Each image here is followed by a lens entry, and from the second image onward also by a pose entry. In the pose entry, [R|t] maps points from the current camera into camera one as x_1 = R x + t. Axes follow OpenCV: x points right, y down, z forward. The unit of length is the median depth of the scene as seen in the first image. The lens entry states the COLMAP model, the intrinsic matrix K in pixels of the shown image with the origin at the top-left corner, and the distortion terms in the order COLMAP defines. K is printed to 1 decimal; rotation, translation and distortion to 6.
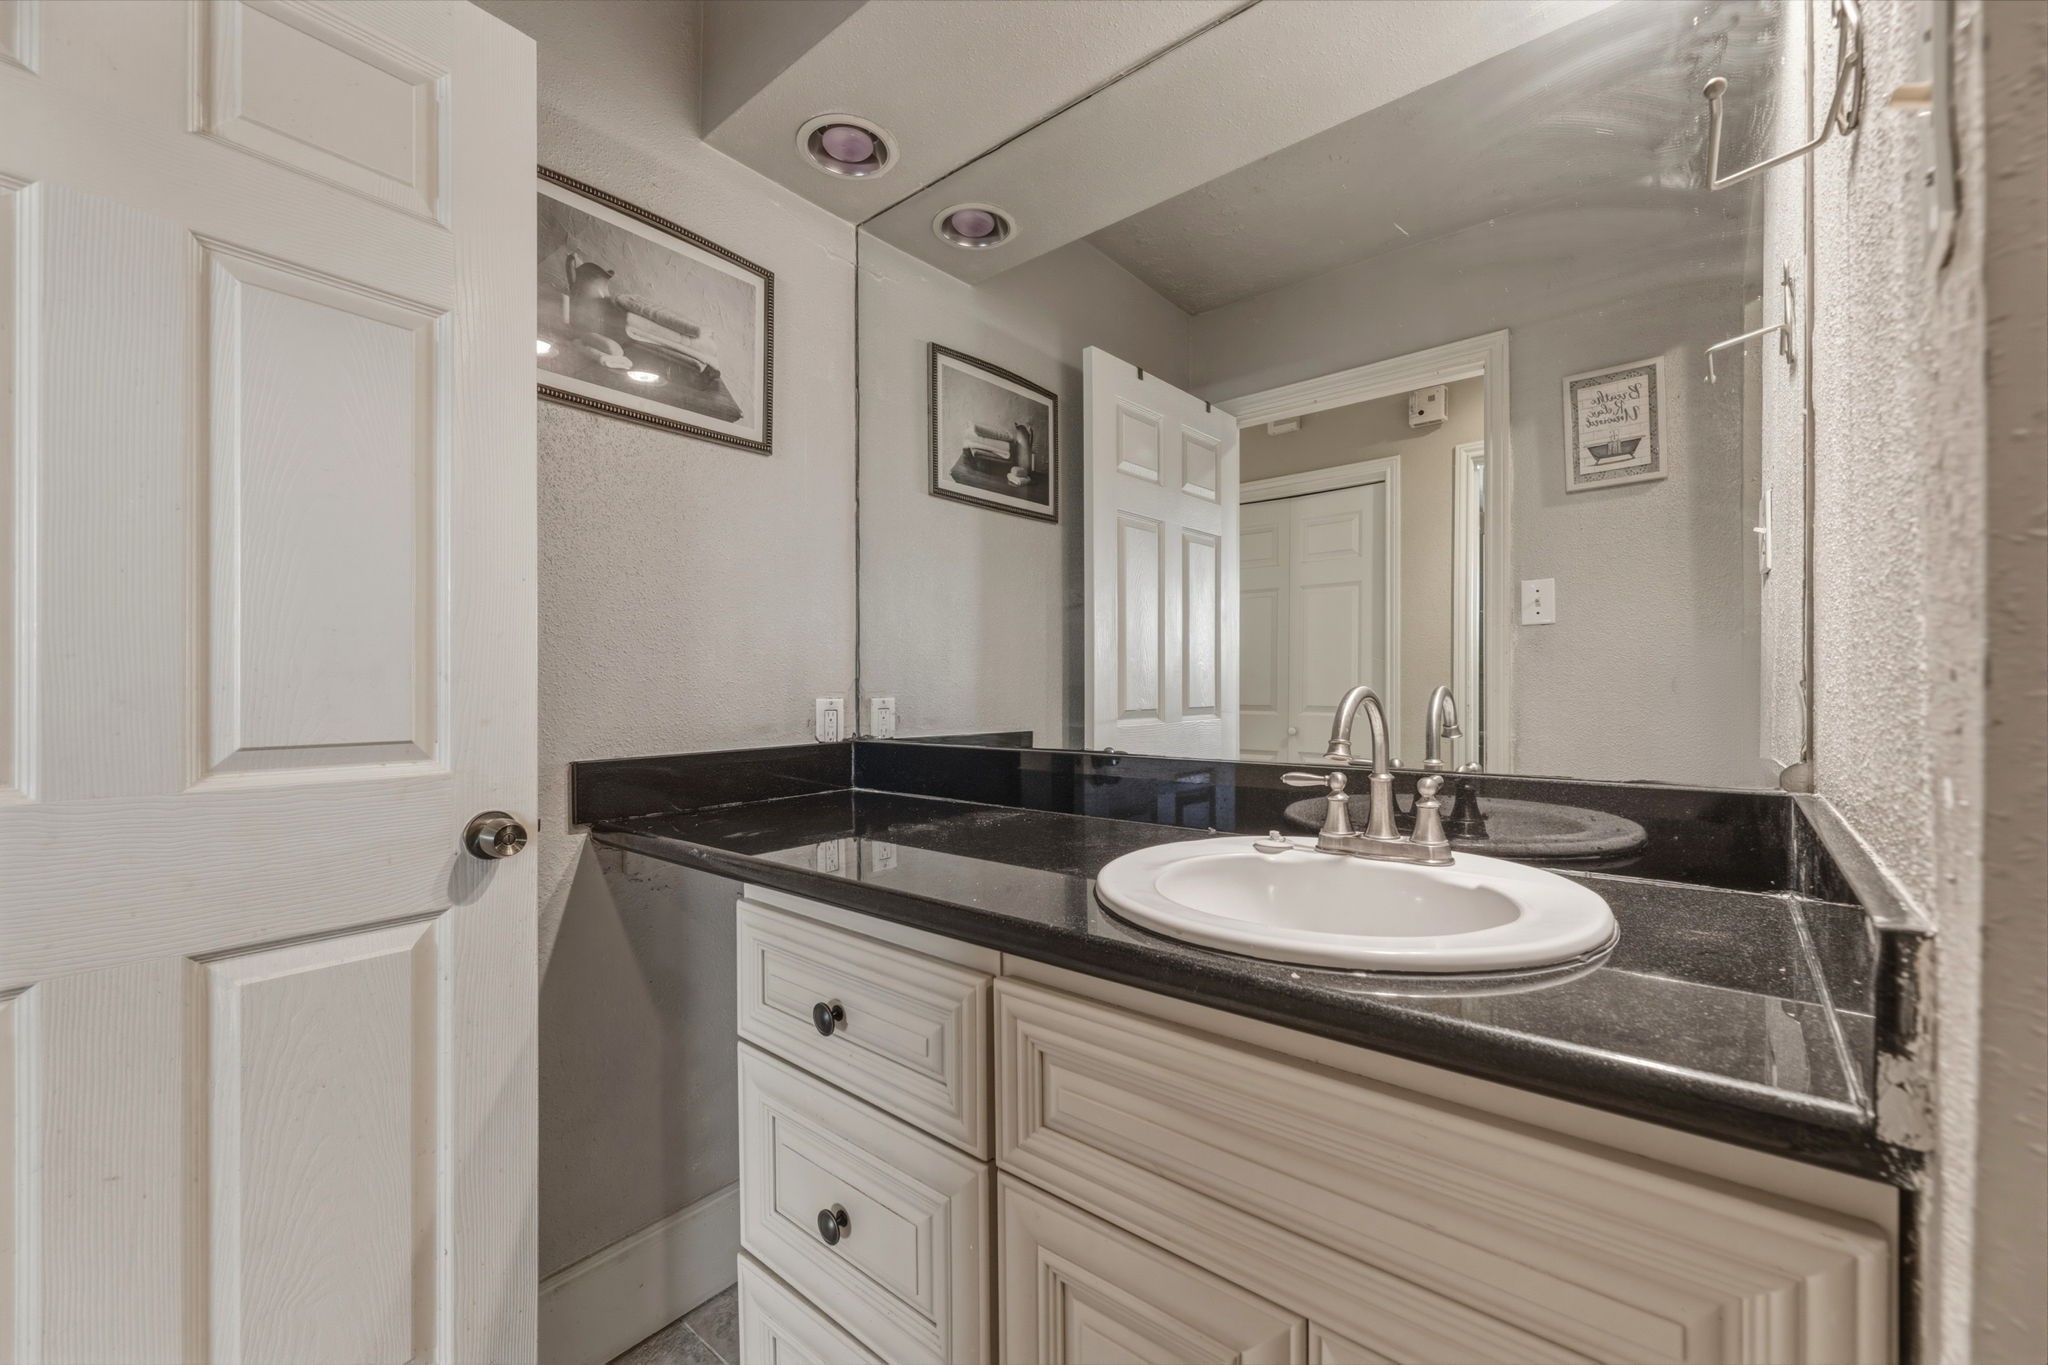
lens RADIAL K [[813.2, 0, 1028.3], [0, 813.2, 682.7], [0, 0, 1]] dist [-0.000119, -0.000033]
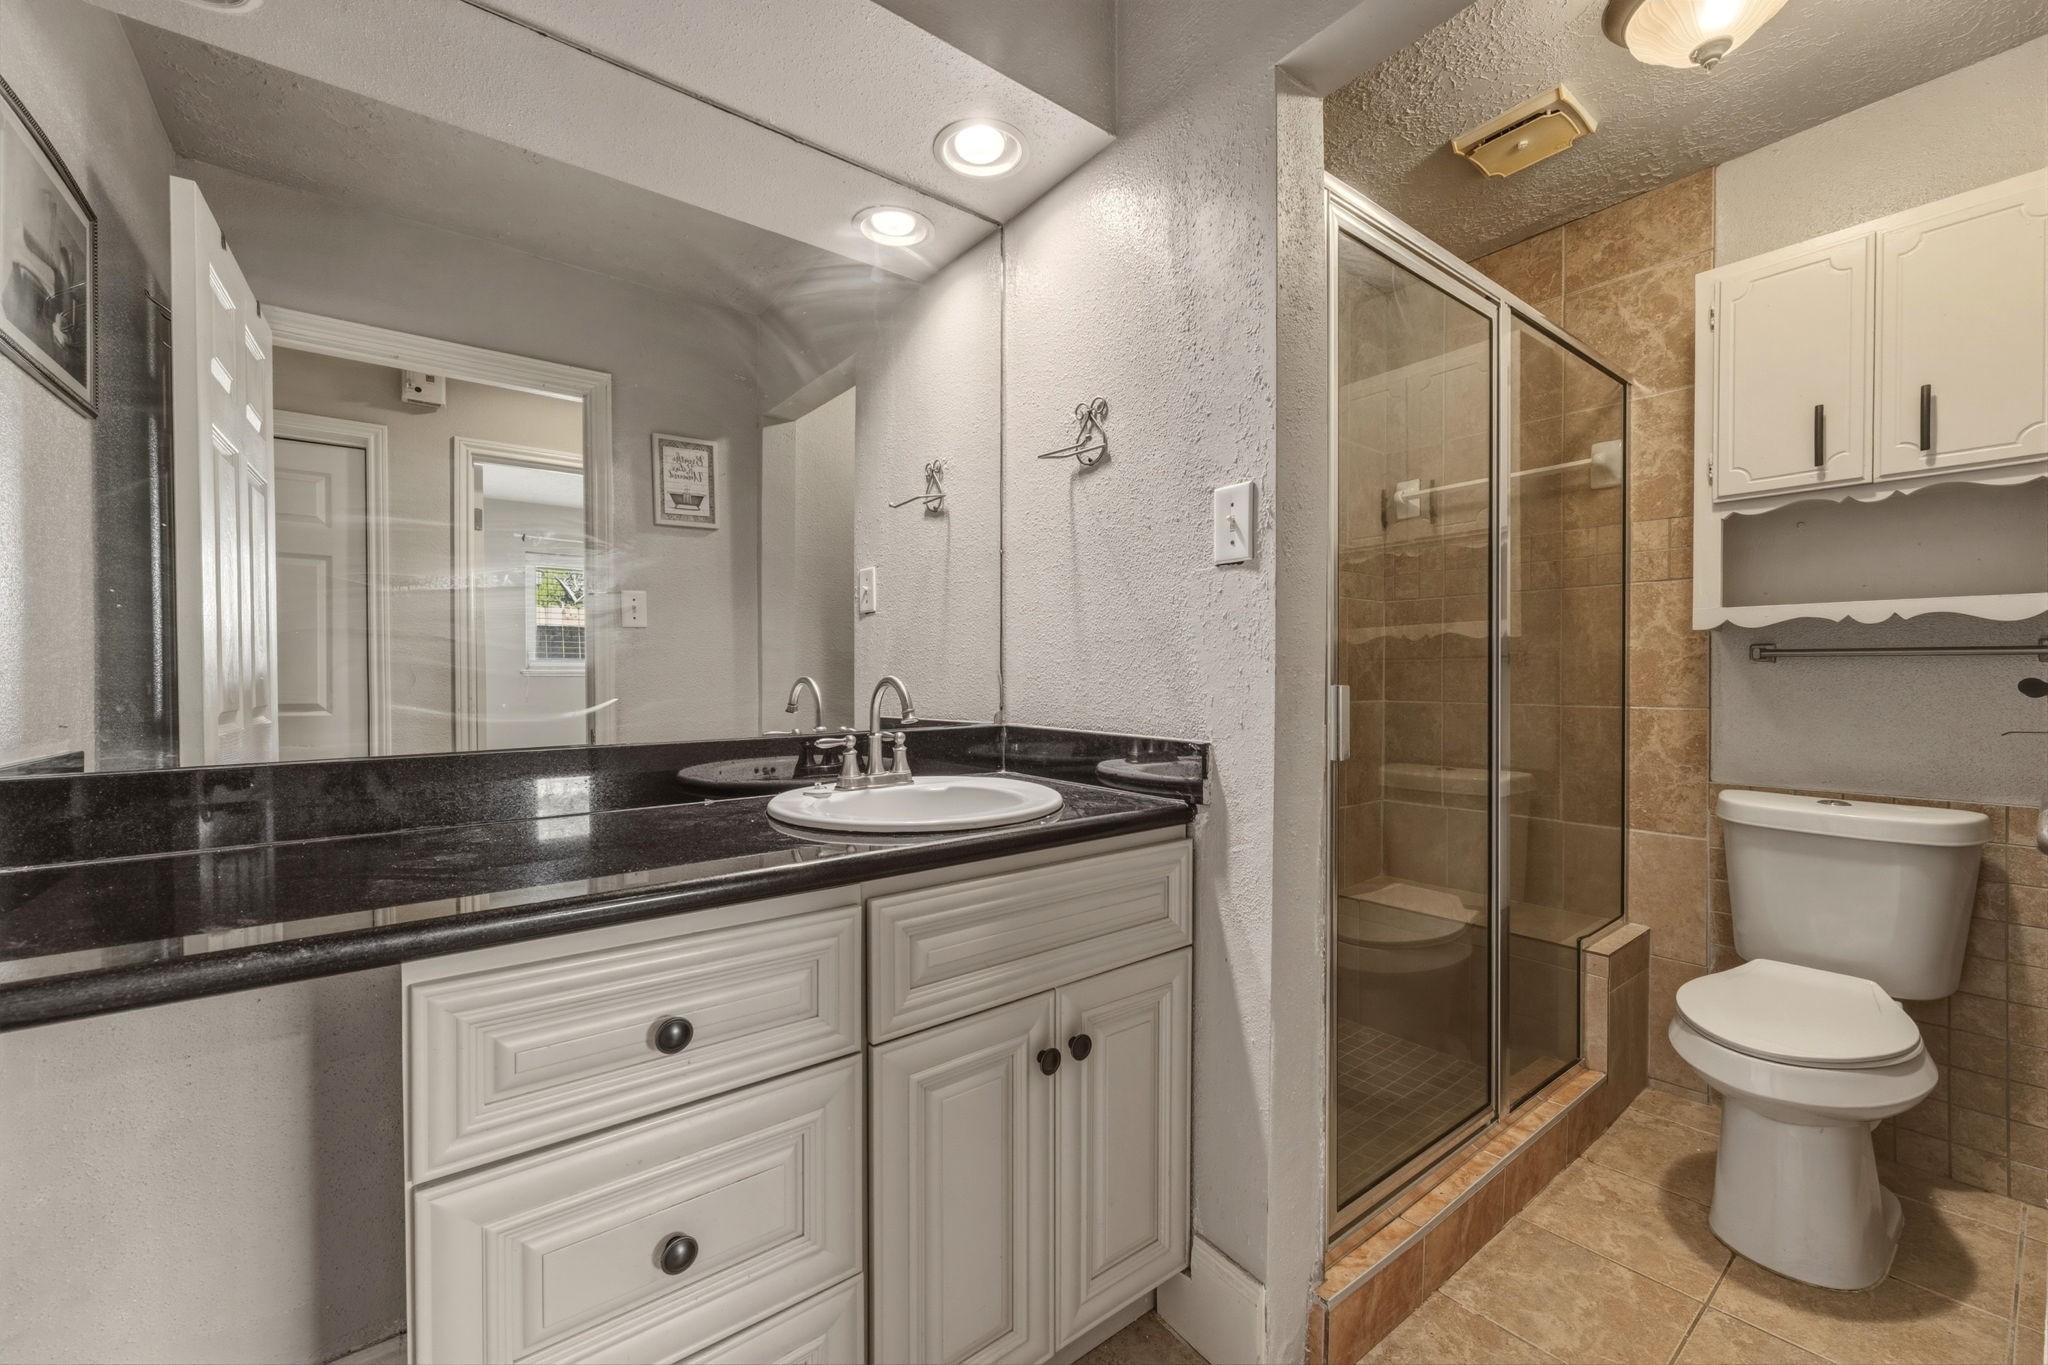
lens RADIAL K [[813.2, 0, 1028.3], [0, 813.2, 682.7], [0, 0, 1]] dist [-0.000119, -0.000033]
pose [[0.212708, -0.006522, 0.977094, -0.469836], [0.001674, 0.999979, 0.006310, 0.003440], [-0.977114, 0.000294, 0.212714, 0.180755]]
